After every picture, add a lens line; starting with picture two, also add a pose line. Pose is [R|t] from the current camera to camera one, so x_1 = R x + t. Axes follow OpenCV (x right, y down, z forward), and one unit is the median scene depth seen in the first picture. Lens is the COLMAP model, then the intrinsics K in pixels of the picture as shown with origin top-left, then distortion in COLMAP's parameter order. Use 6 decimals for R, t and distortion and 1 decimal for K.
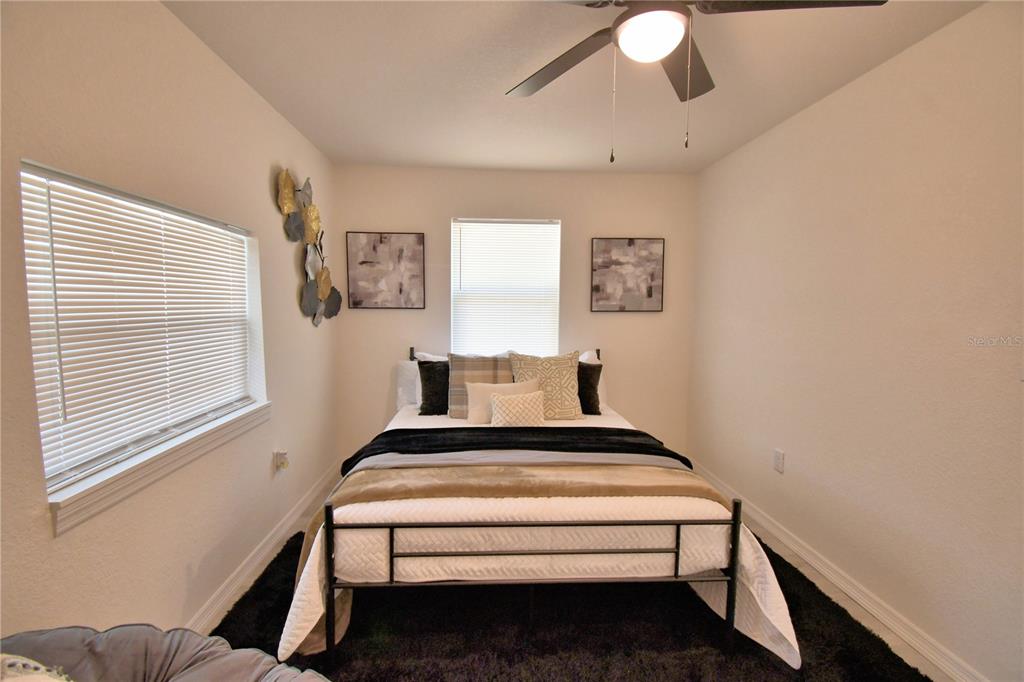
lens RADIAL K [[447.2, 0, 507.9], [0, 447.2, 340.3], [0, 0, 1]] dist [0.022309, -0.026765]
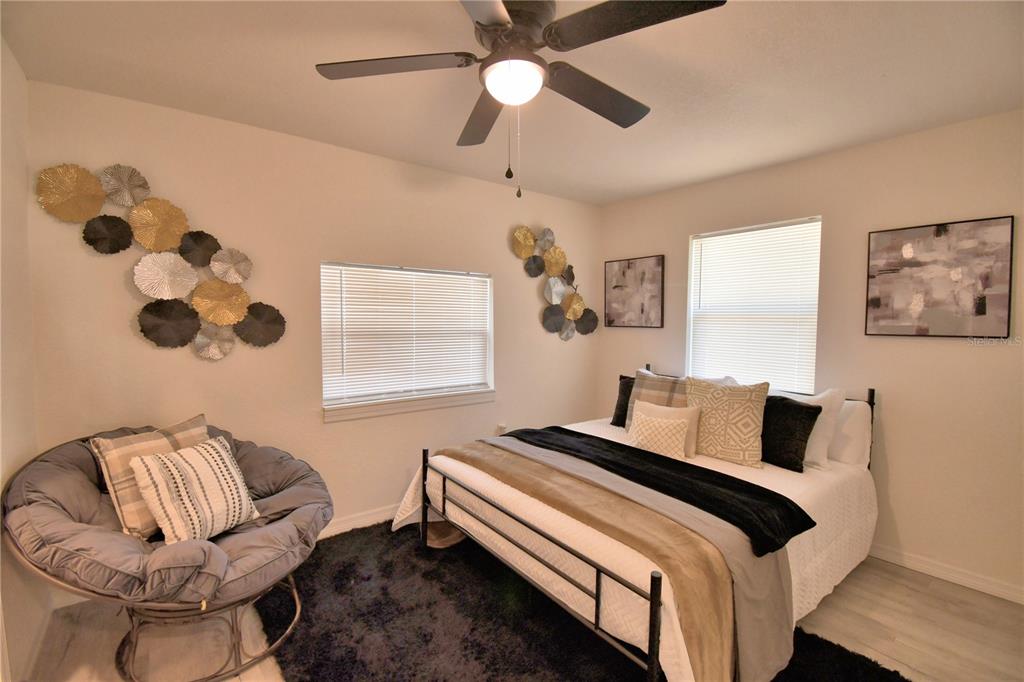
lens RADIAL K [[413.4, 0, 480.9], [0, 413.4, 339.7], [0, 0, 1]] dist [-0.000421, -0.010196]
pose [[0.569632, 0.038042, -0.821019, 0.379486], [-0.070748, 0.997490, -0.002868, -0.011819], [0.818849, 0.059719, 0.570894, 0.130387]]
